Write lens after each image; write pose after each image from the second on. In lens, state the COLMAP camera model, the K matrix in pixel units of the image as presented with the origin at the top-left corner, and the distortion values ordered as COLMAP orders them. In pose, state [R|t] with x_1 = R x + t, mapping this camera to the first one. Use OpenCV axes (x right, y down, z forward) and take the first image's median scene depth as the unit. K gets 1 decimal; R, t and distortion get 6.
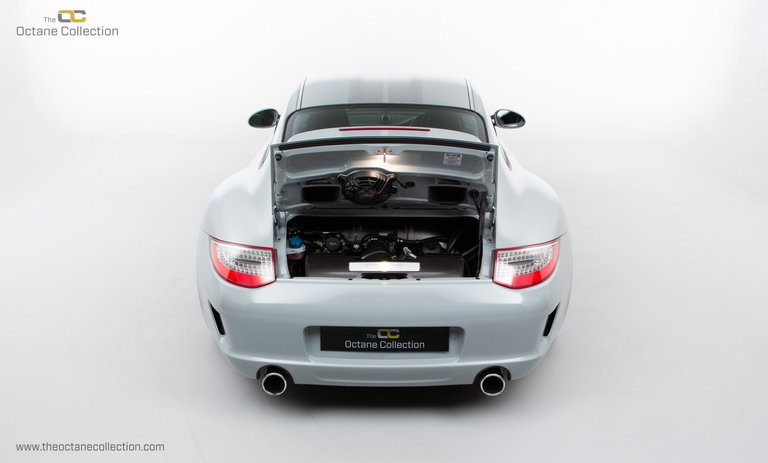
lens RADIAL K [[719.9, 0, 384.0], [0, 719.9, 231.5], [0, 0, 1]] dist [-0.047523, -0.000327]
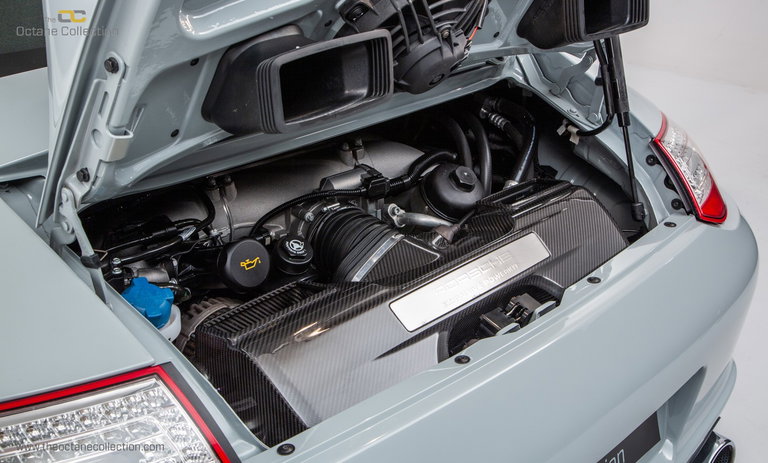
lens RADIAL K [[983.1, 0, 384.0], [0, 983.1, 231.5], [0, 0, 1]] dist [-0.031692, -0.017025]
pose [[0.685944, -0.297138, 0.664221, -0.330061], [0.230068, 0.954560, 0.189428, -0.063849], [-0.690325, 0.022879, 0.723137, 0.771496]]
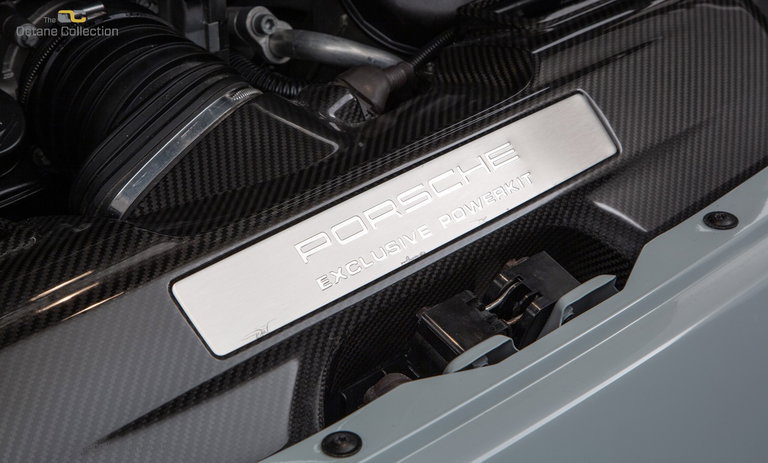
lens RADIAL K [[1601.4, 0, 422.7], [0, 1601.4, 231.0], [0, 0, 1]] dist [0.219640, -0.022595]
pose [[0.706437, -0.360582, 0.609039, -0.182981], [0.204993, 0.927852, 0.311559, -0.035242], [-0.677440, -0.095249, 0.729385, 0.856673]]
